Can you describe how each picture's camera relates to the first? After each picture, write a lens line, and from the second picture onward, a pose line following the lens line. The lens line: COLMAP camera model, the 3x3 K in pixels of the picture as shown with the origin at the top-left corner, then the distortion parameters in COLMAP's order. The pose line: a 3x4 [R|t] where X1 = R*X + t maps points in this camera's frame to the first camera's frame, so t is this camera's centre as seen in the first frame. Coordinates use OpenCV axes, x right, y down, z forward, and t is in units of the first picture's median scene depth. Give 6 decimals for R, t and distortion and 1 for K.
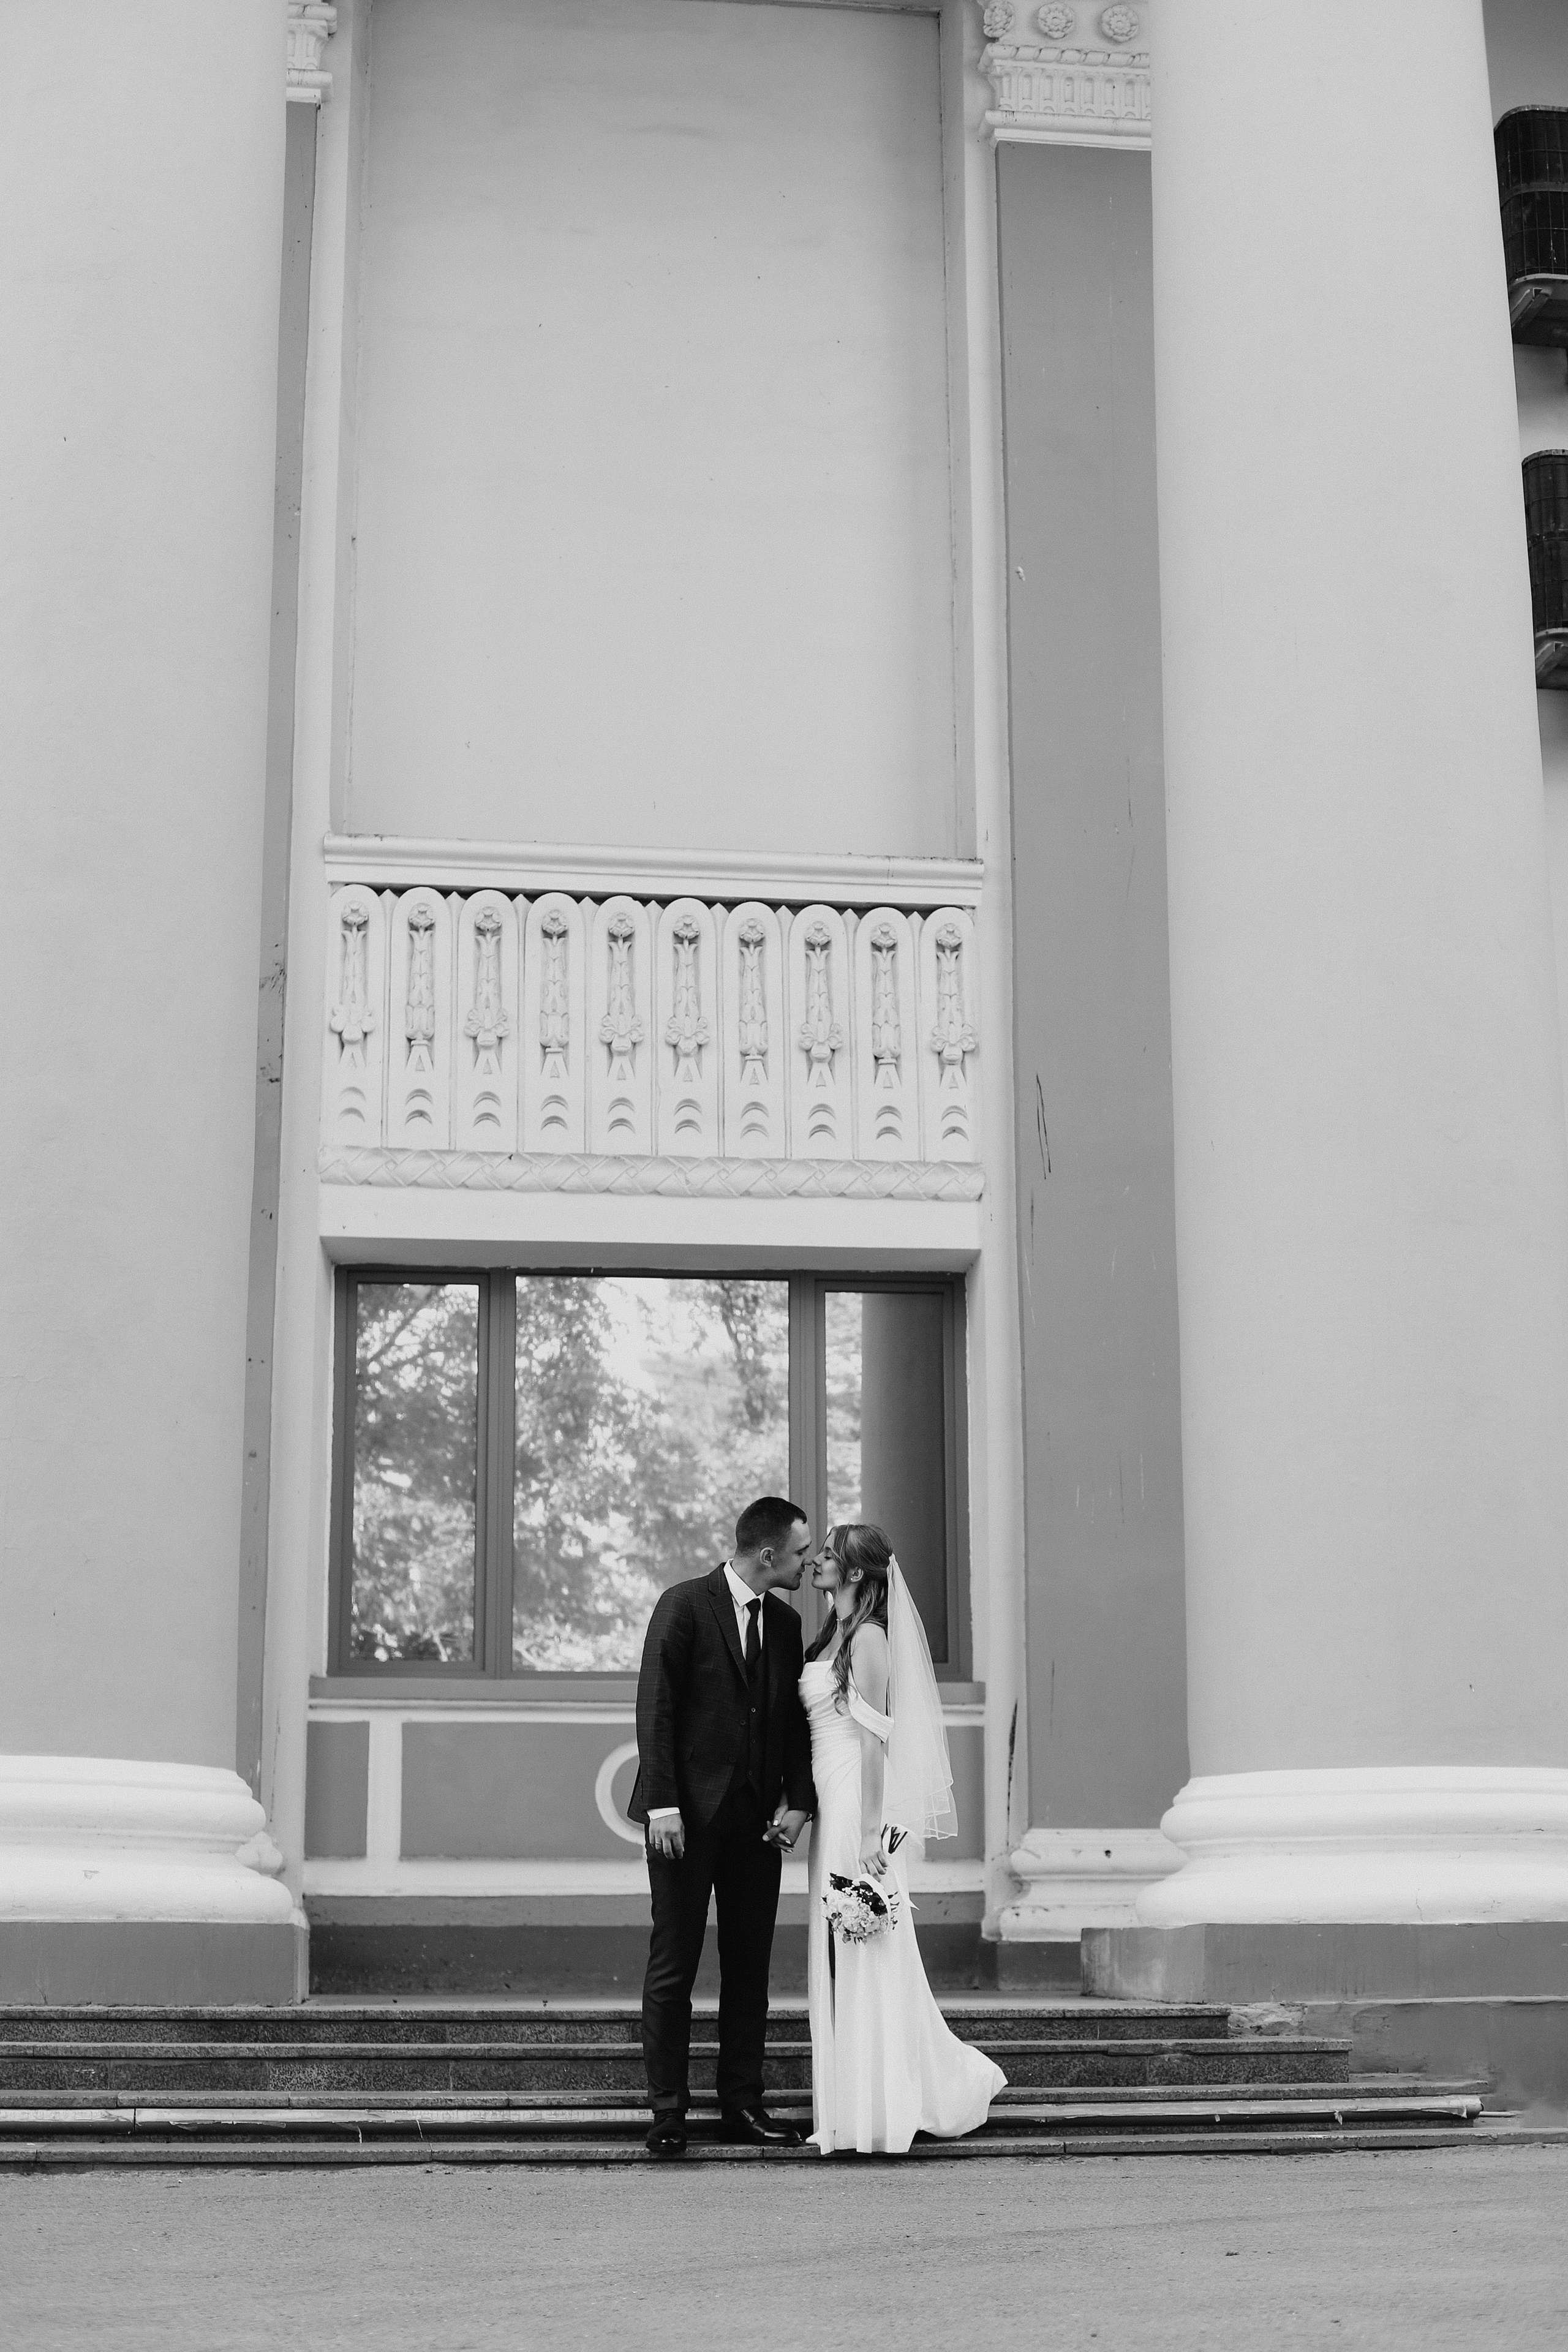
lens RADIAL K [[3465.8, 0, 787.1], [0, 3465.8, 1183.2], [0, 0, 1]] dist [-0.113428, 0.000000]
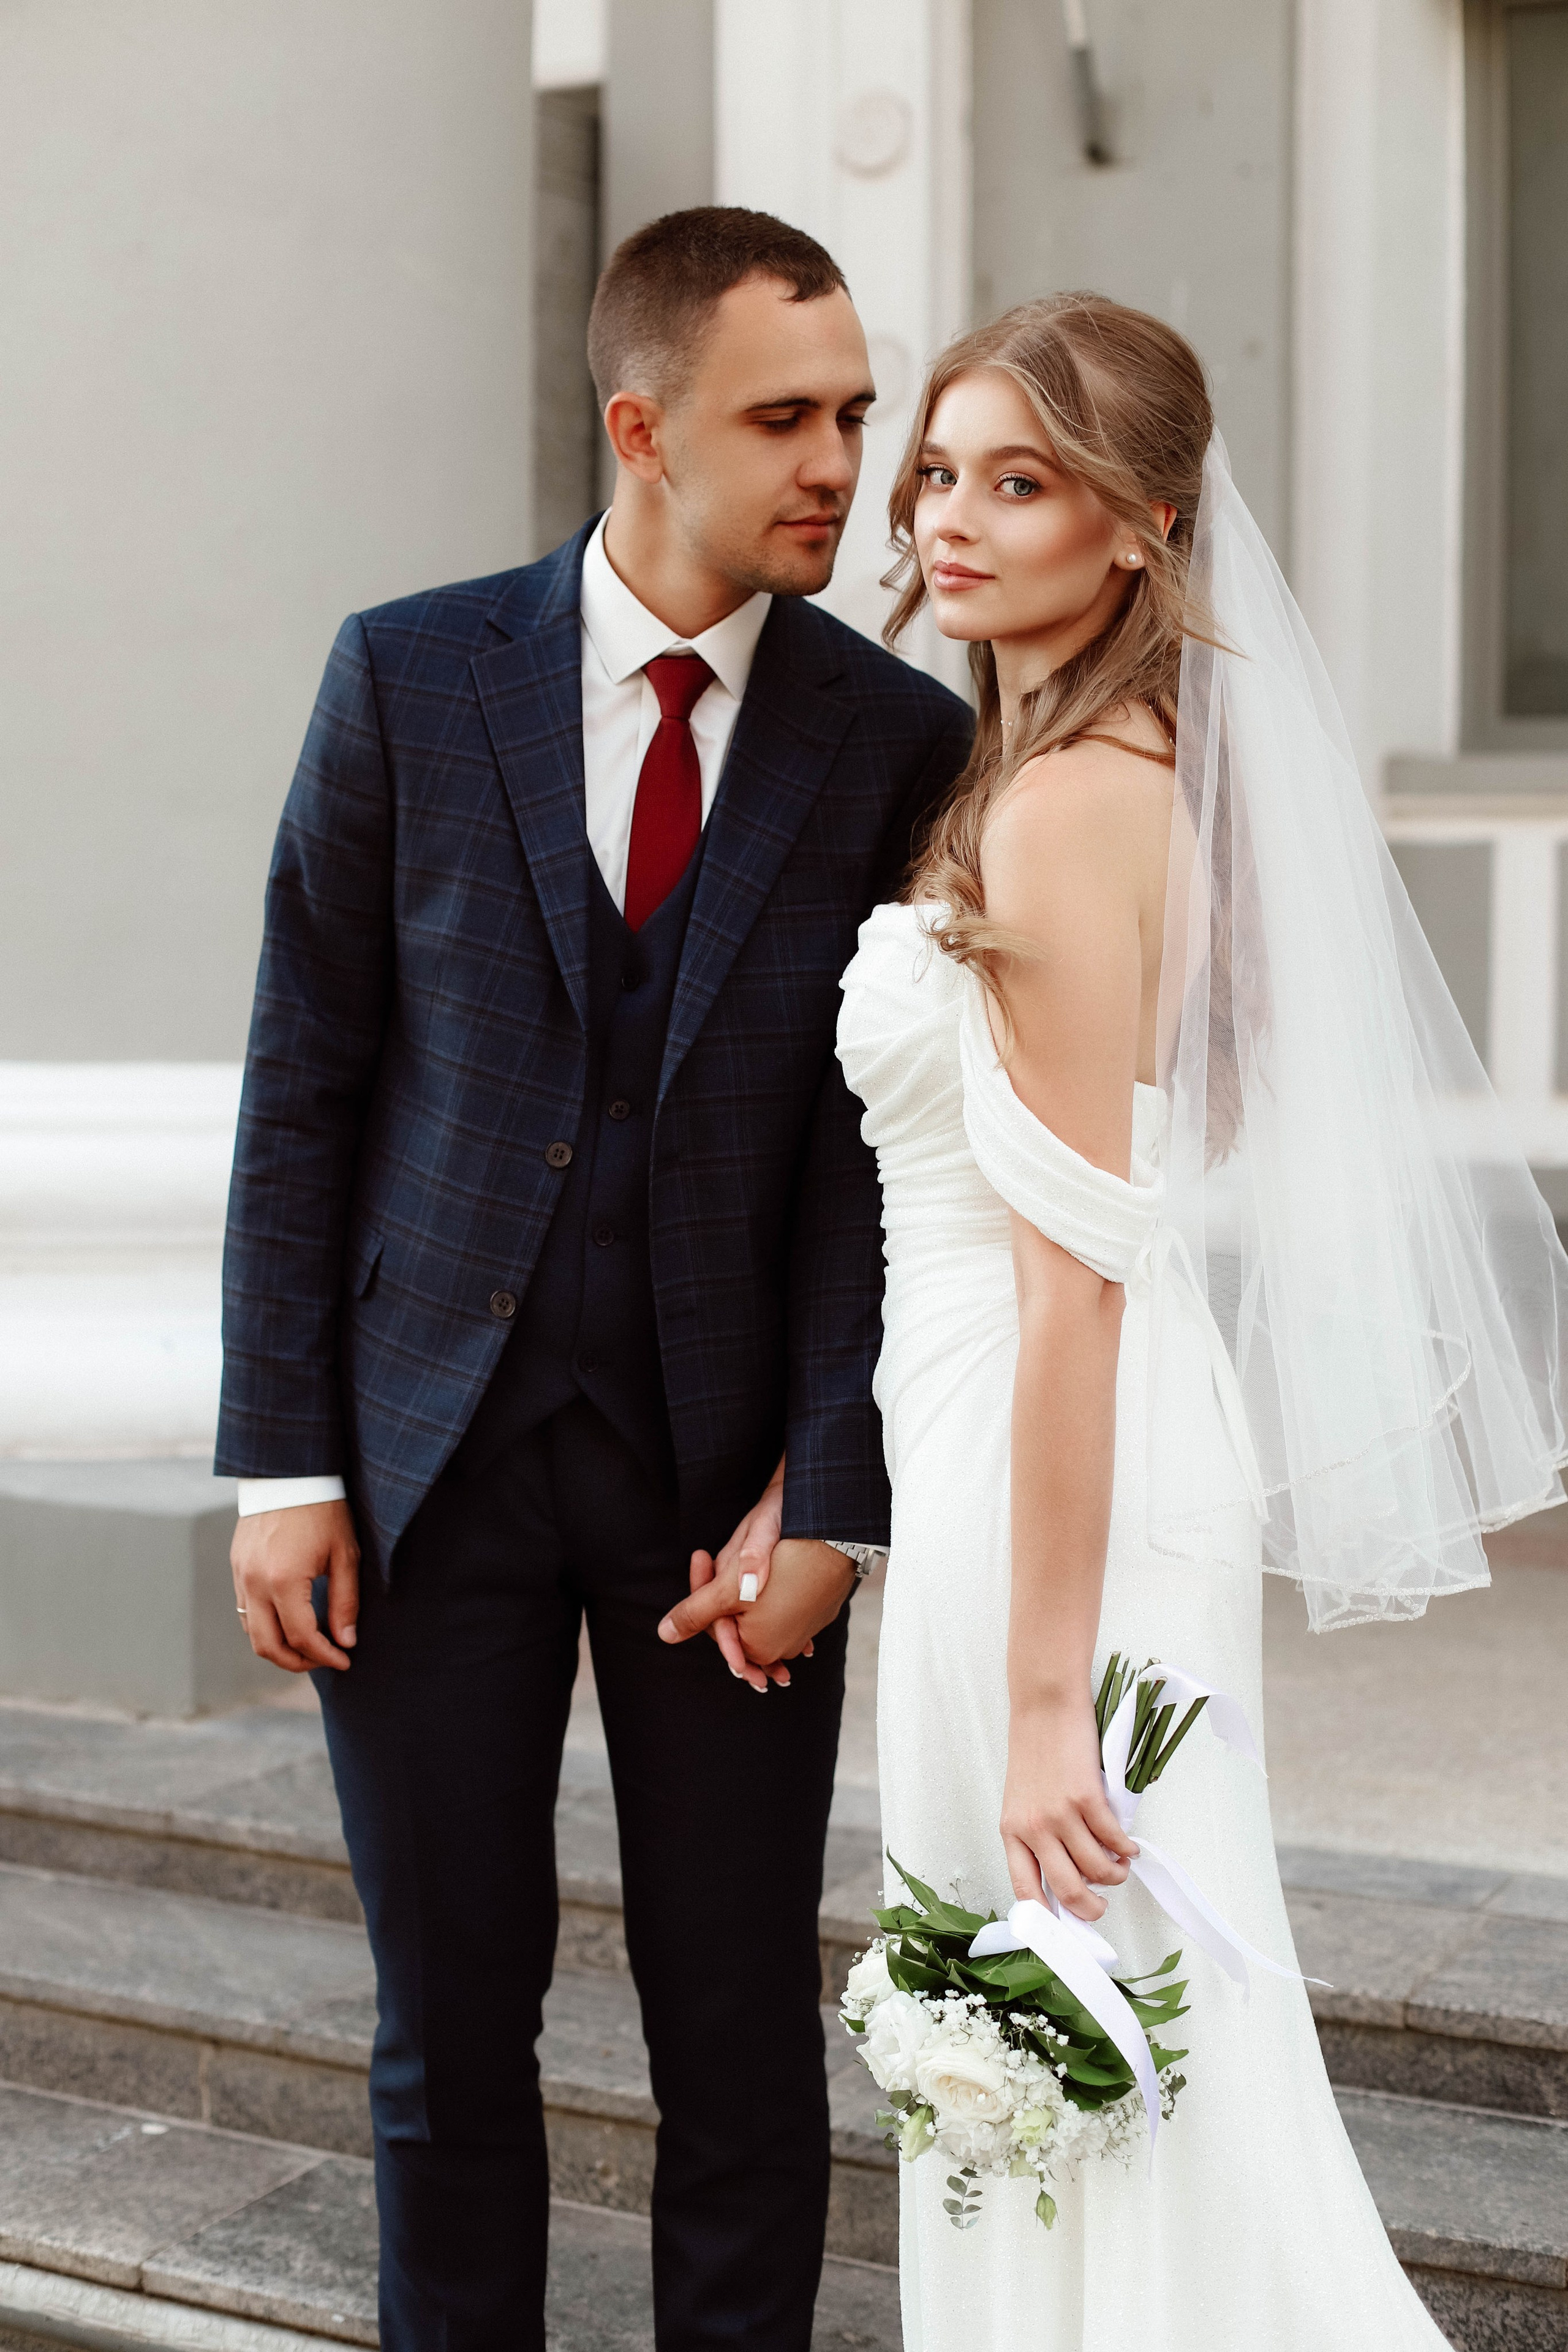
lens RADIAL K [[3465.8, 0, 760.3], [0, 3465.8, 1170.6], [0, 0, 1]] dist [-0.113428, 0.000000]
pose [[0.827358, 0.052370, -0.559229, 0.084158], [0.109095, 0.961699, 0.251463, 0.057011], [0.550979, -0.269059, 0.789955, 0.487631]]
